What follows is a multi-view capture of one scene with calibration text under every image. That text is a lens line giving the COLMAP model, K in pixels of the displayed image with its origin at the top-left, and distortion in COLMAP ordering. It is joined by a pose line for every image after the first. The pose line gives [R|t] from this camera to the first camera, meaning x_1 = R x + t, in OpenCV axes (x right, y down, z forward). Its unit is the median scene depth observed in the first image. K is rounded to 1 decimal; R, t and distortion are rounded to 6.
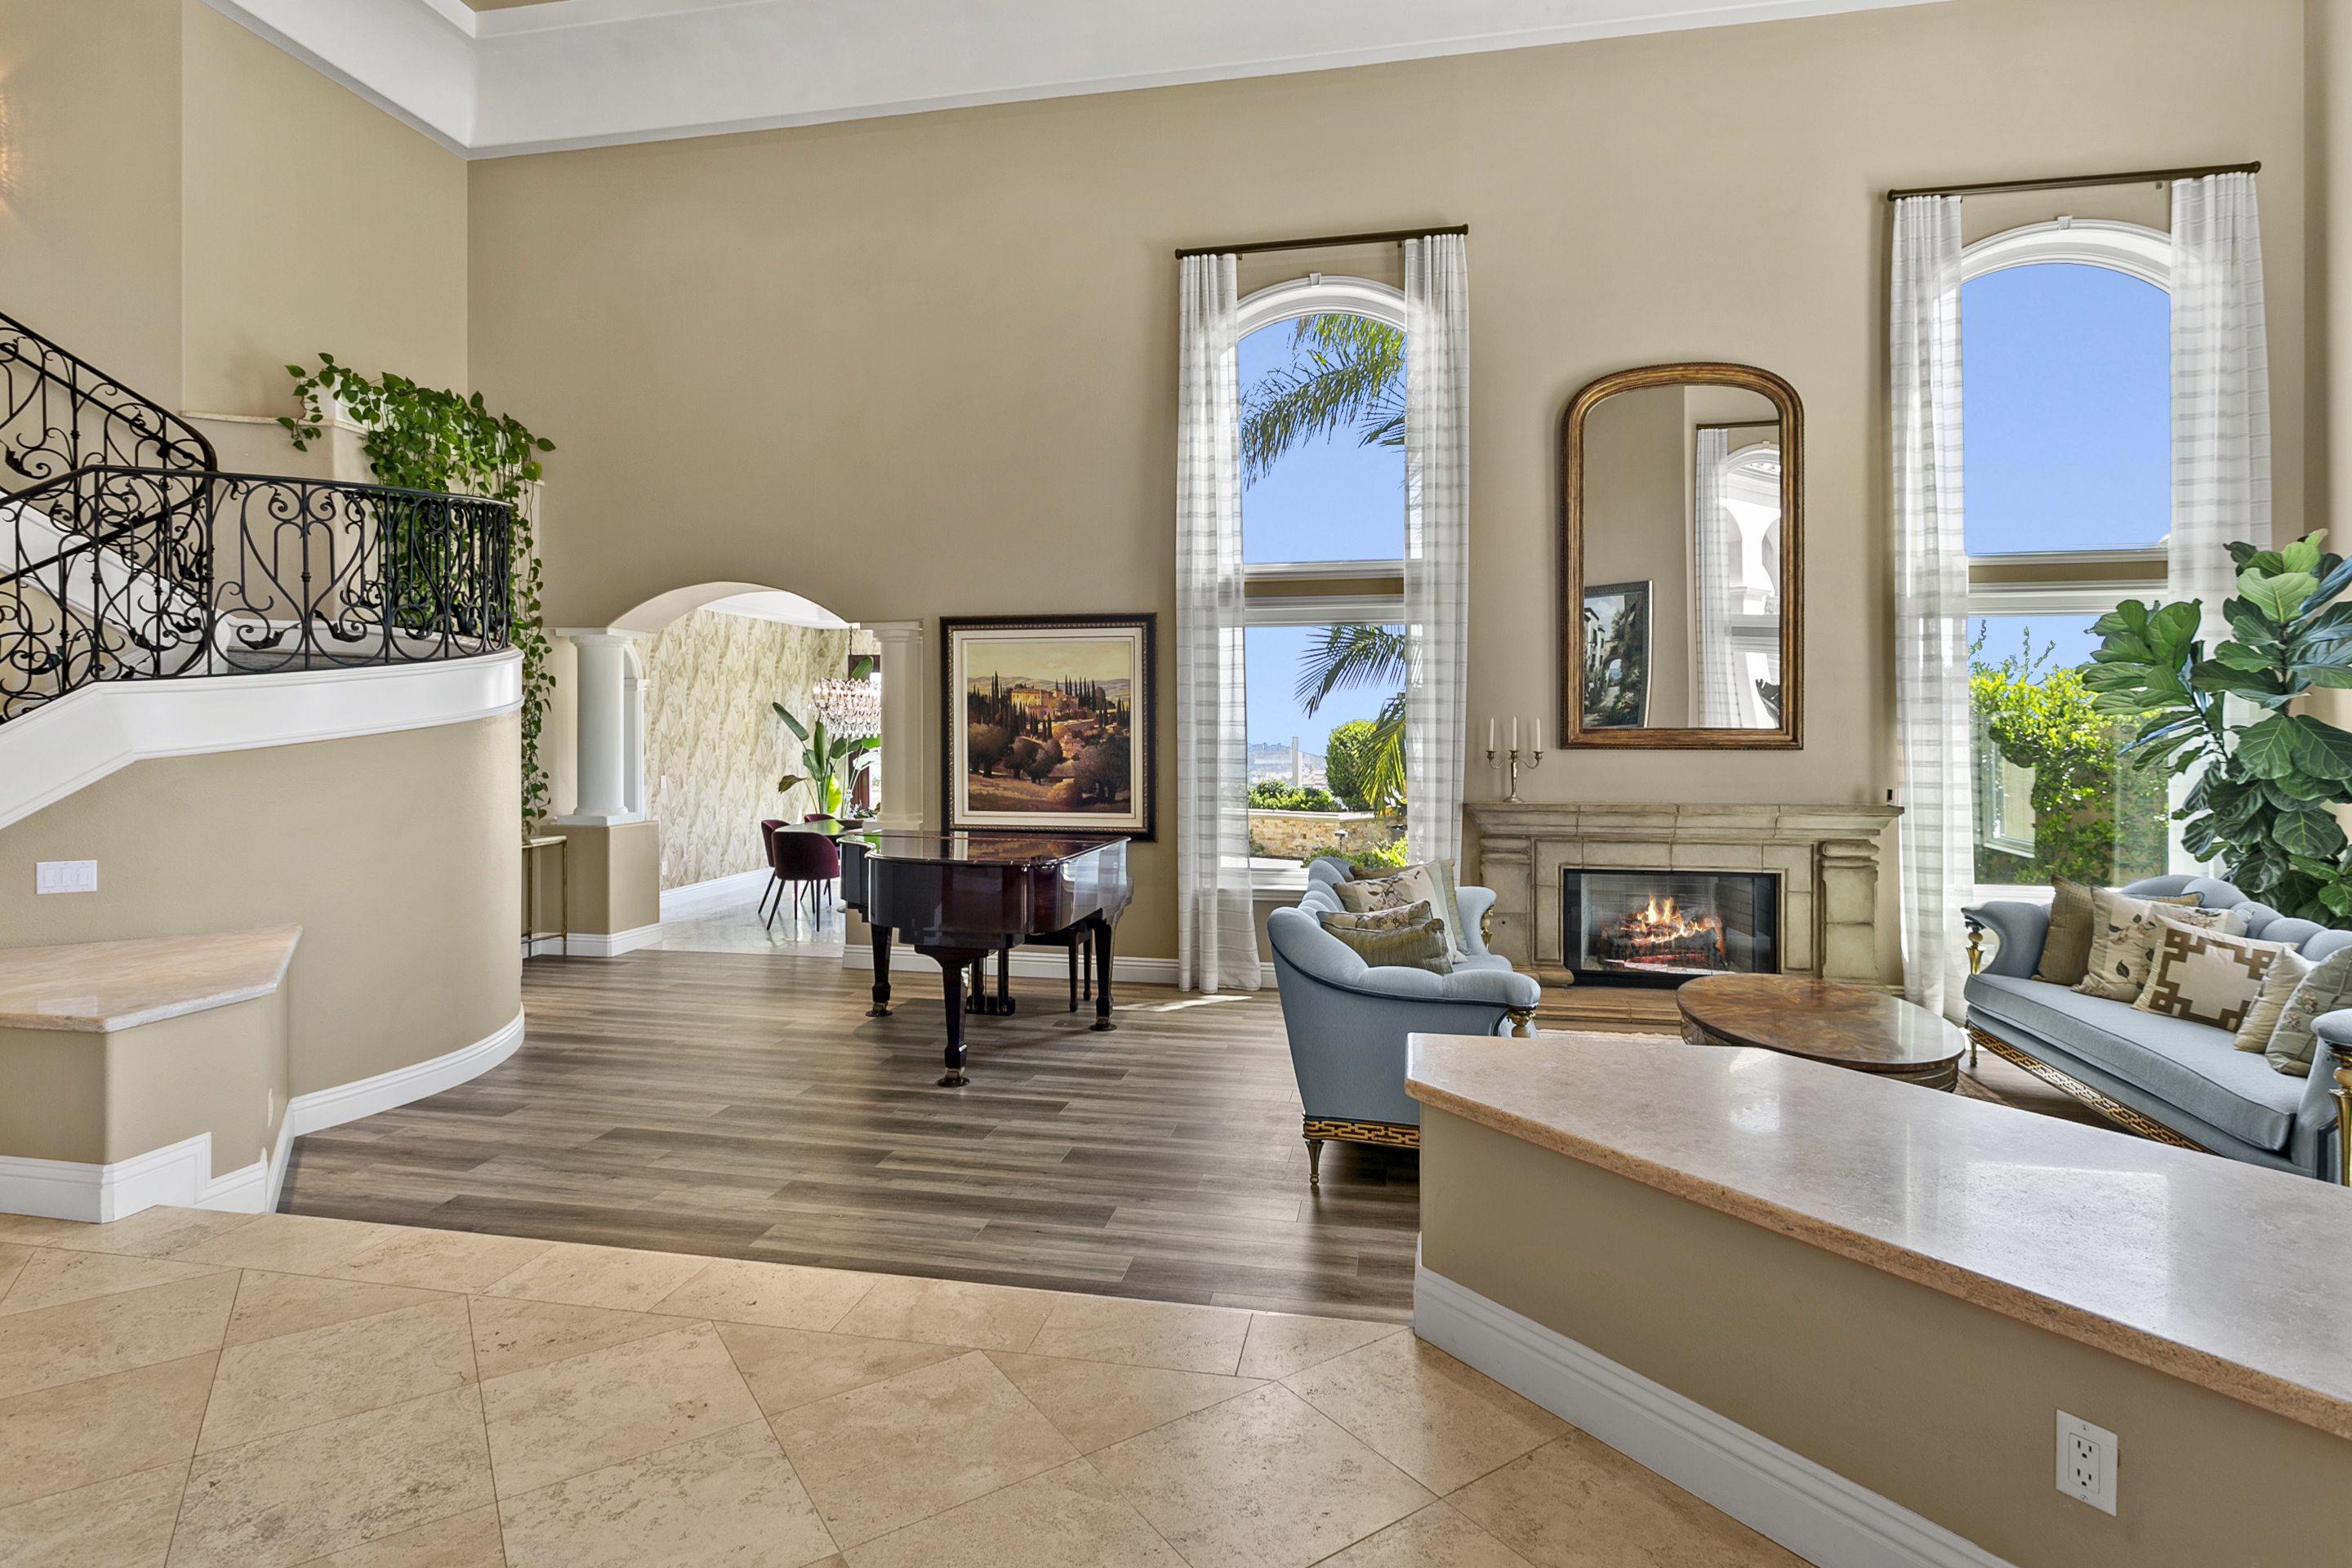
lens RADIAL K [[1178.1, 0, 1181.6], [0, 1178.1, 730.9], [0, 0, 1]] dist [-0.006164, 0.007499]
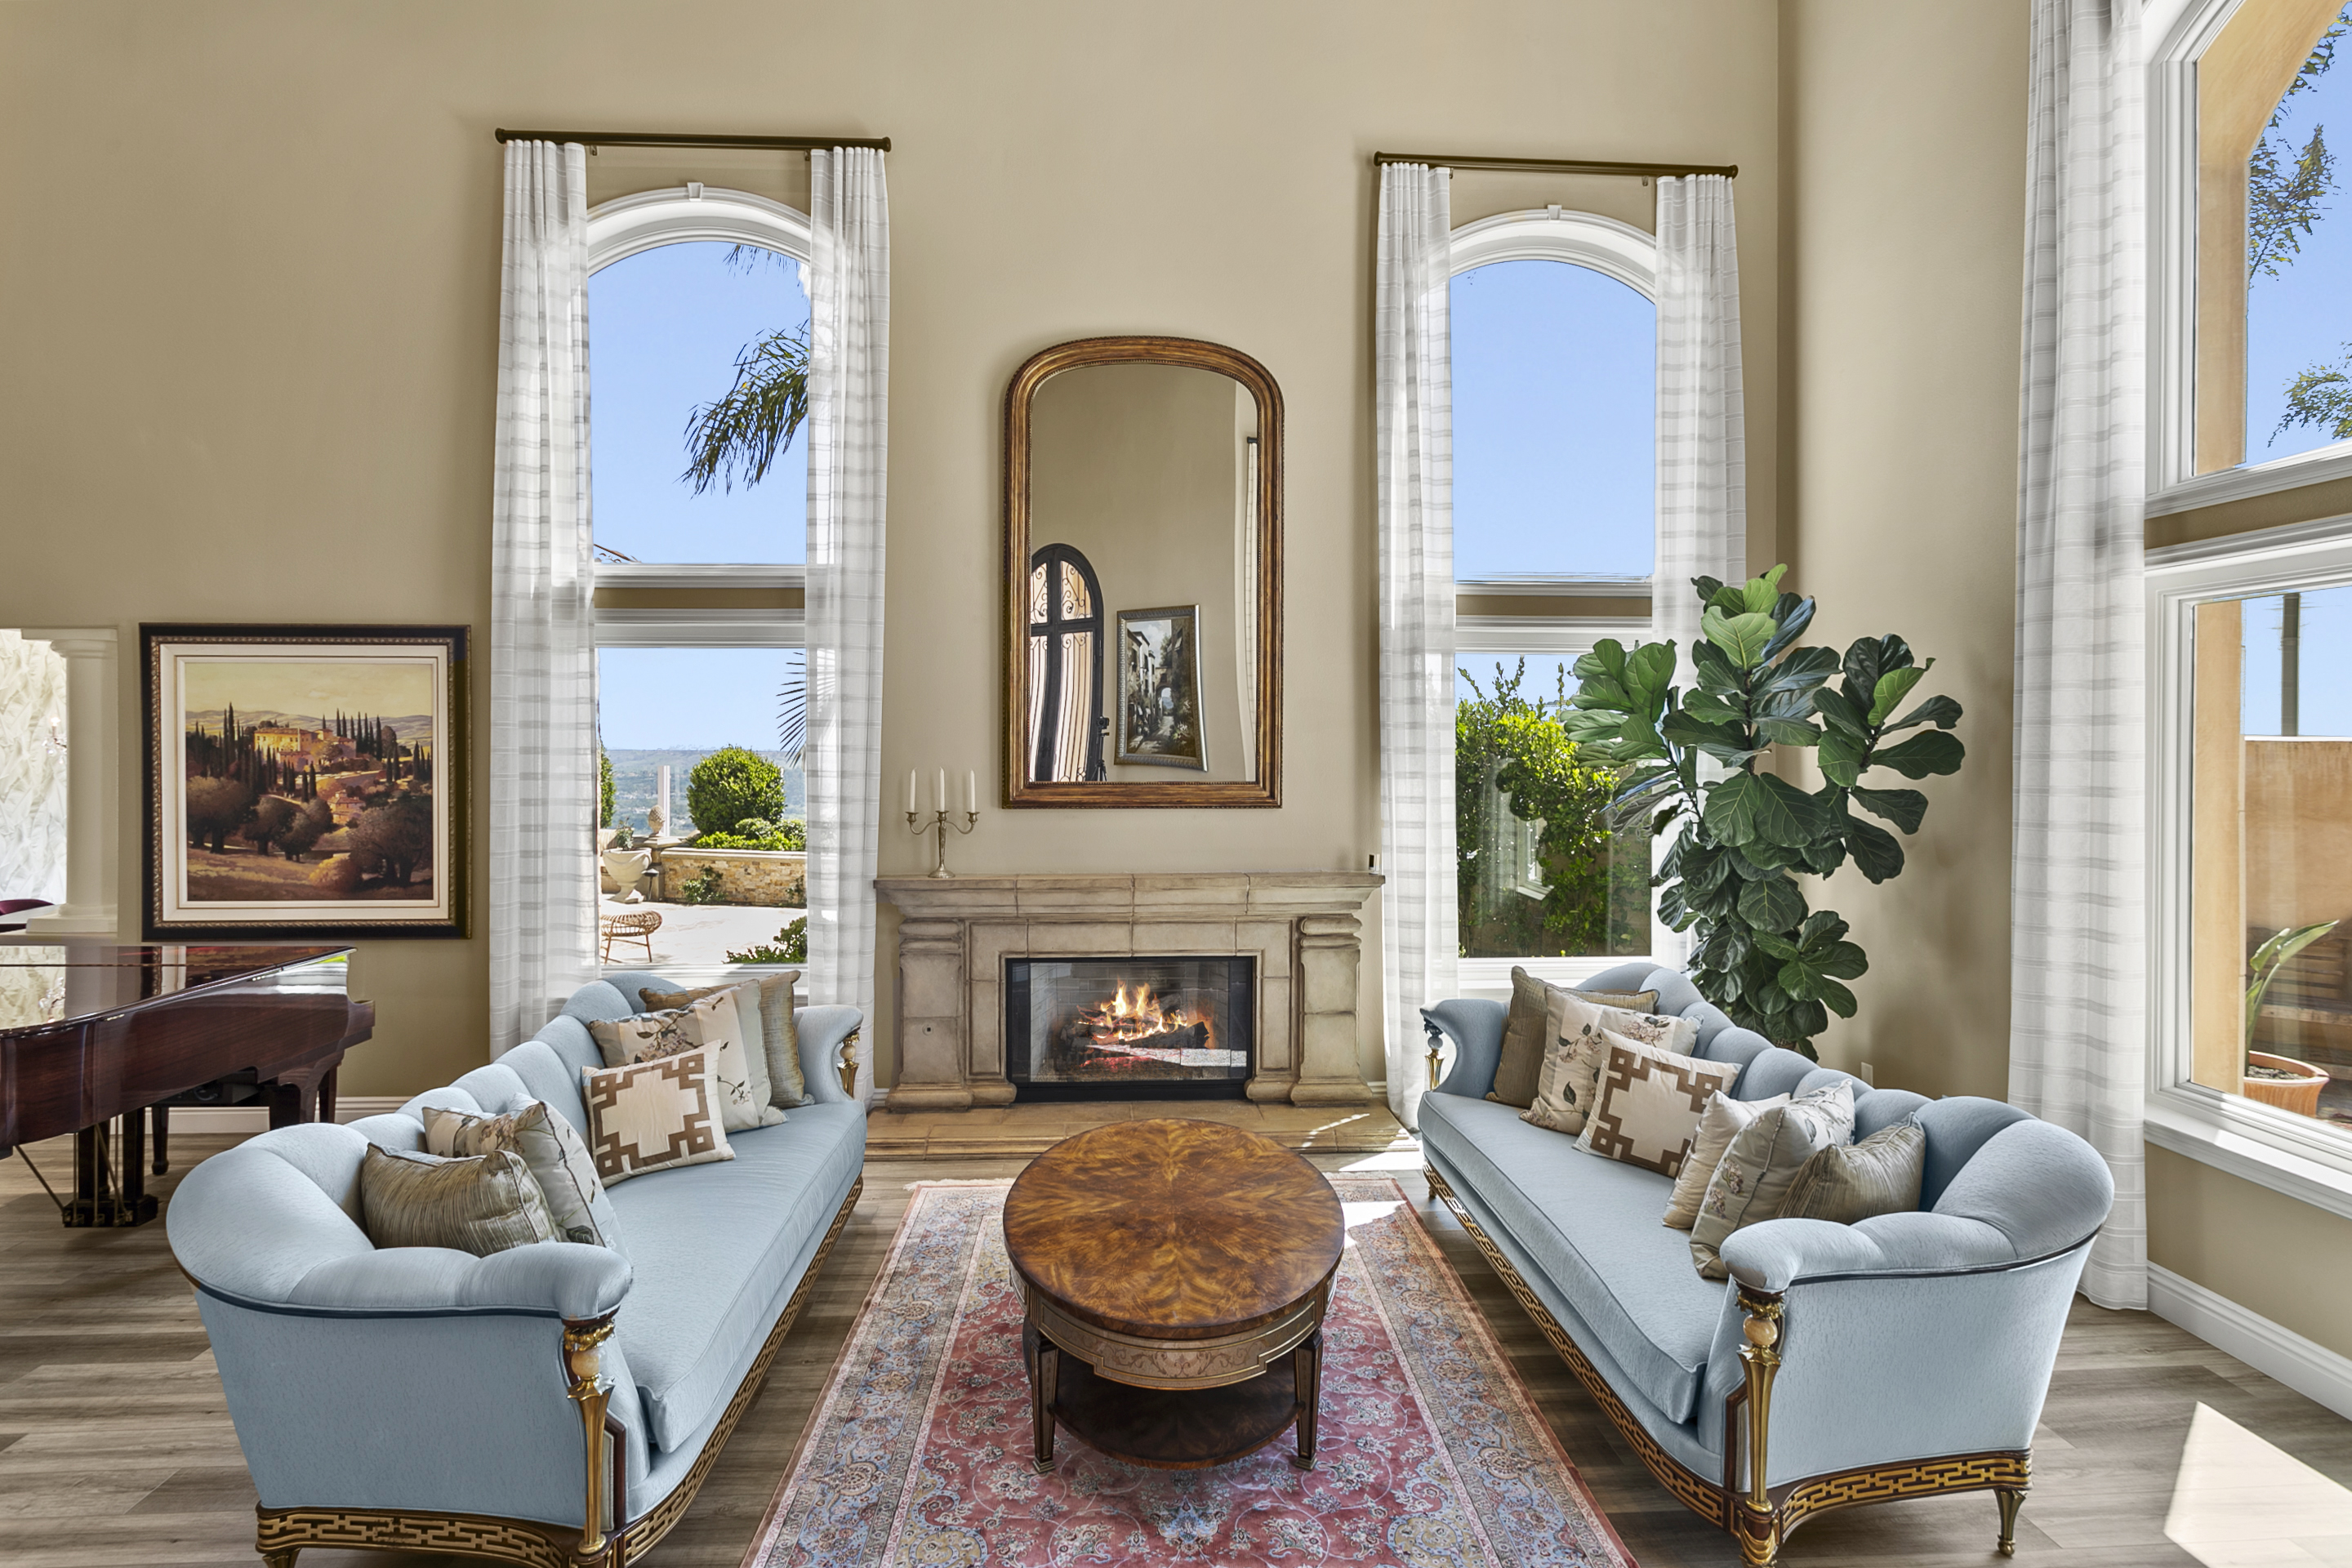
lens RADIAL K [[1178.1, 0, 1179.7], [0, 1178.1, 746.5], [0, 0, 1]] dist [-0.006164, 0.007499]
pose [[0.970208, 0.000112, 0.242273, 0.256119], [-0.000585, 0.999998, 0.001880, -0.029563], [-0.242272, -0.001966, 0.970206, 0.203376]]
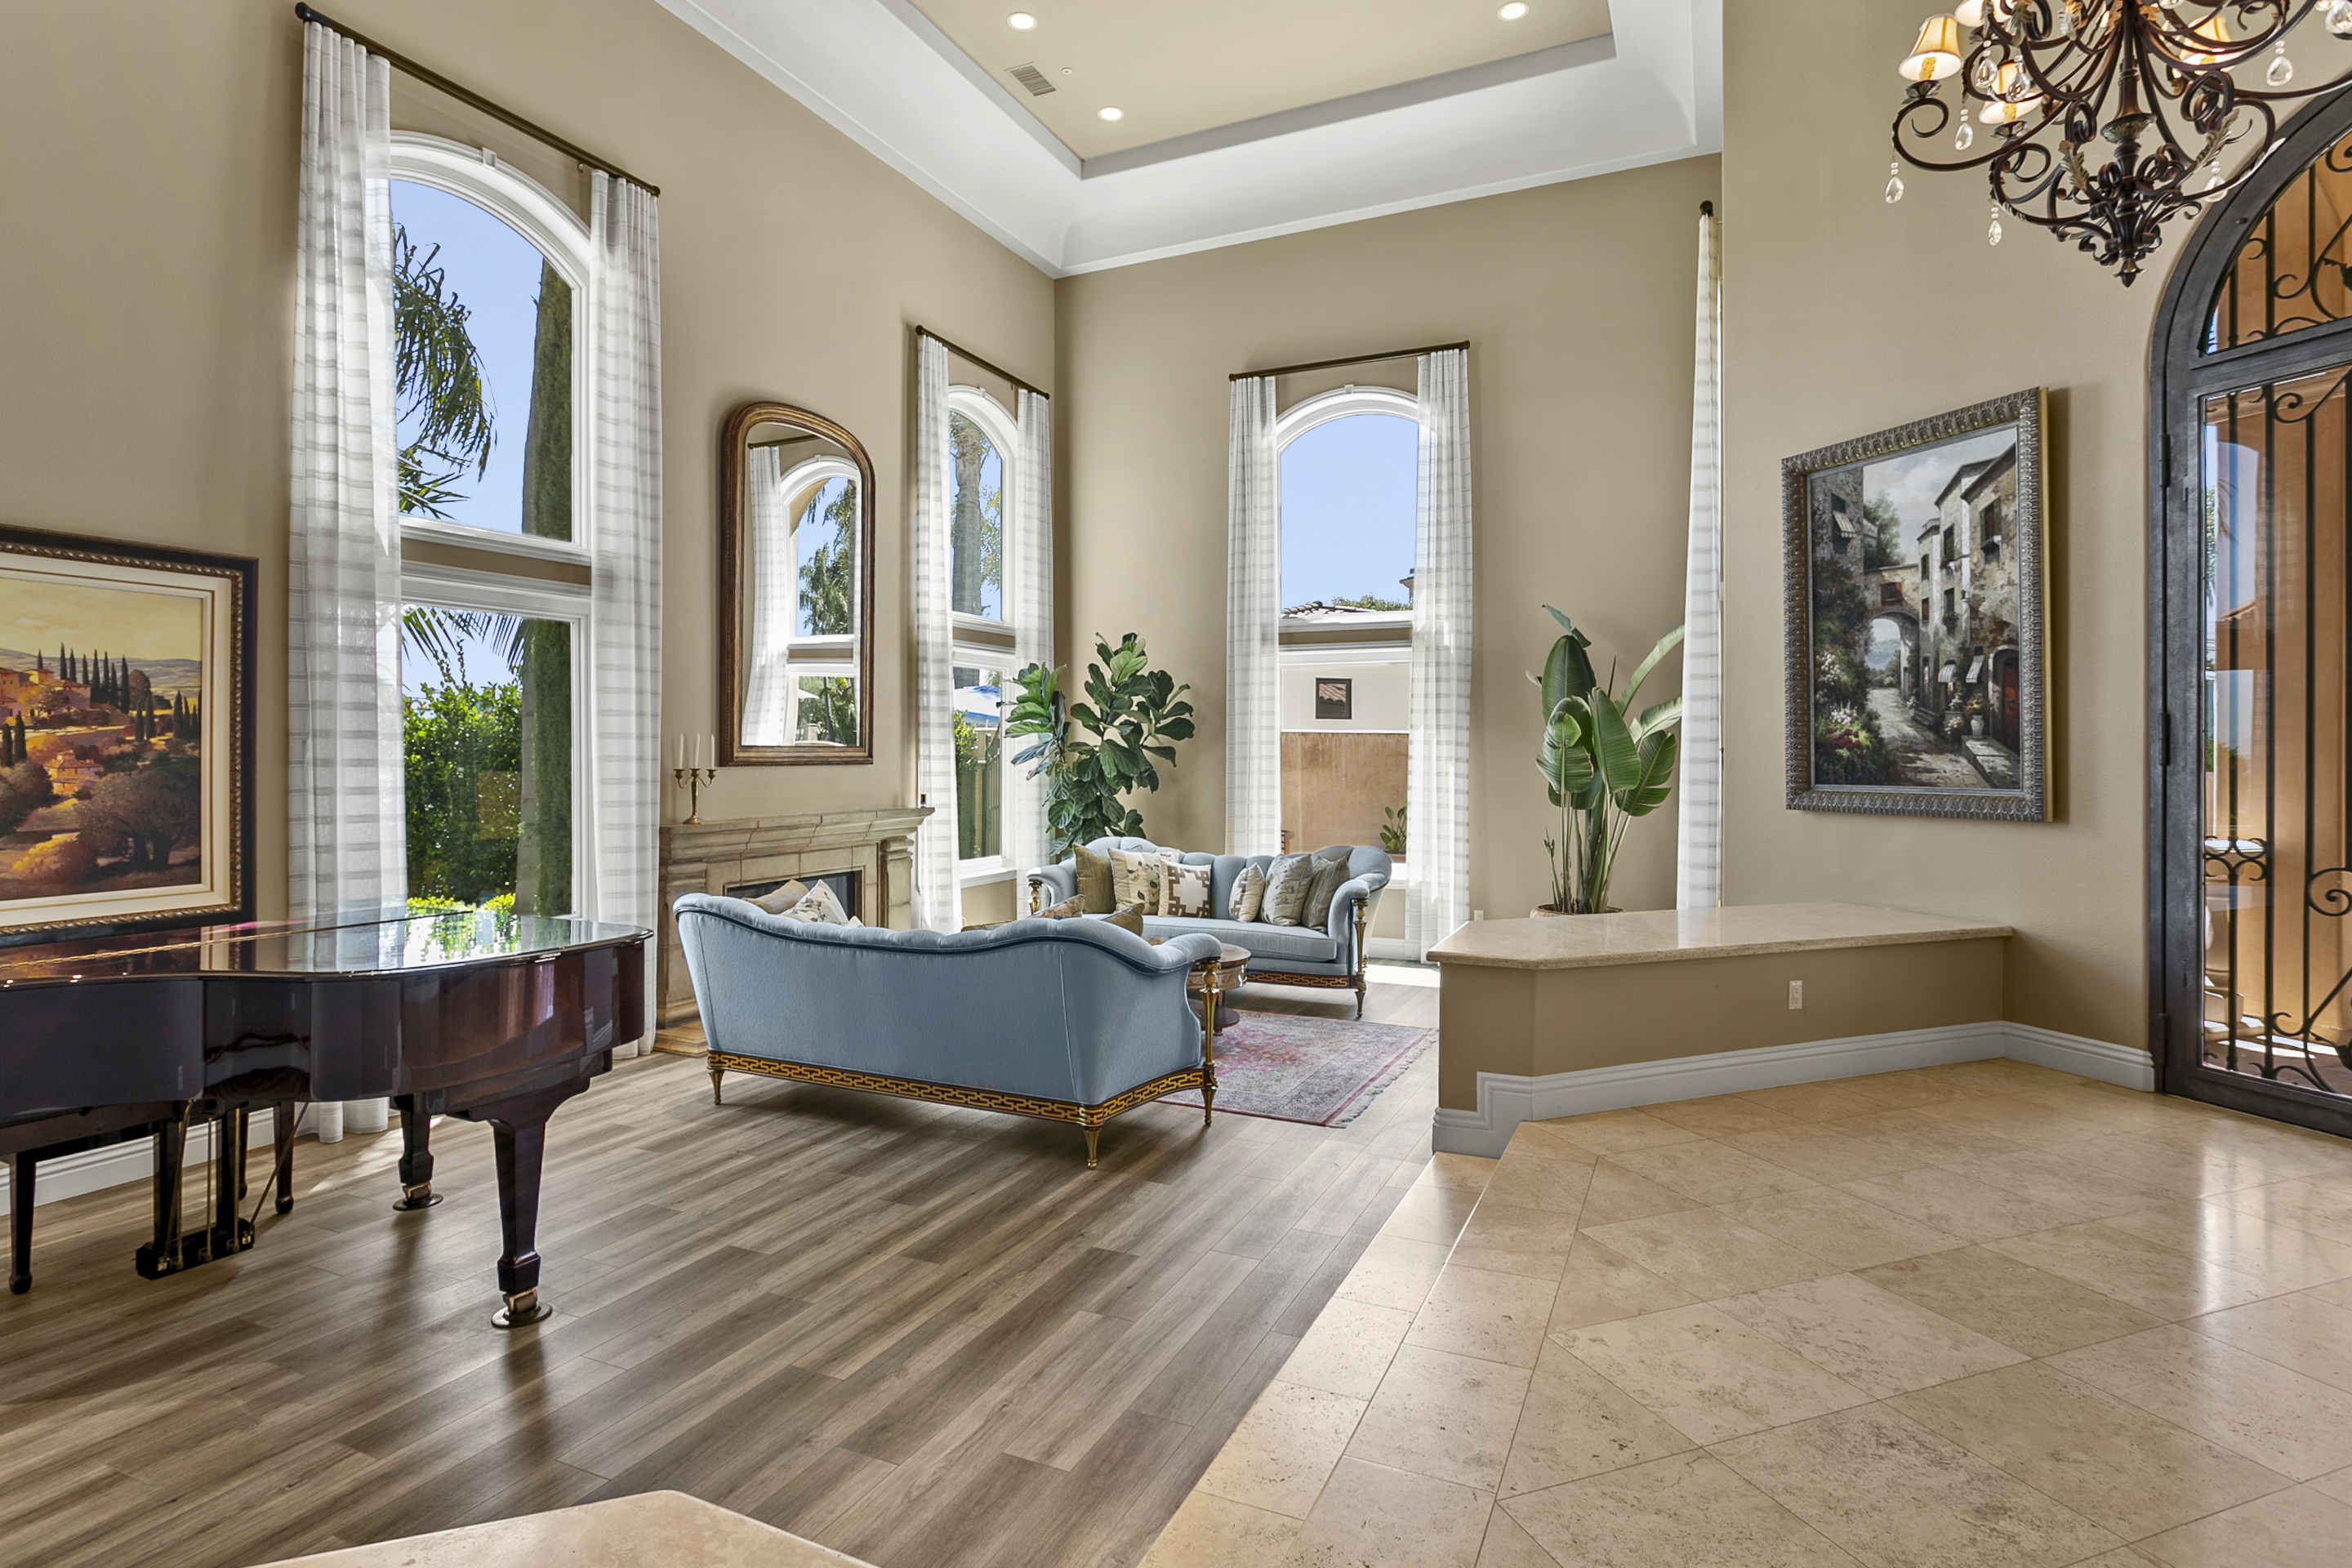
lens RADIAL K [[1178.1, 0, 1163.1], [0, 1178.1, 750.4], [0, 0, 1]] dist [-0.006164, 0.007499]
pose [[0.246866, 0.001257, 0.969049, -0.566057], [0.003055, 0.999993, -0.002076, 0.005401], [-0.969045, 0.003473, 0.246861, 0.421306]]
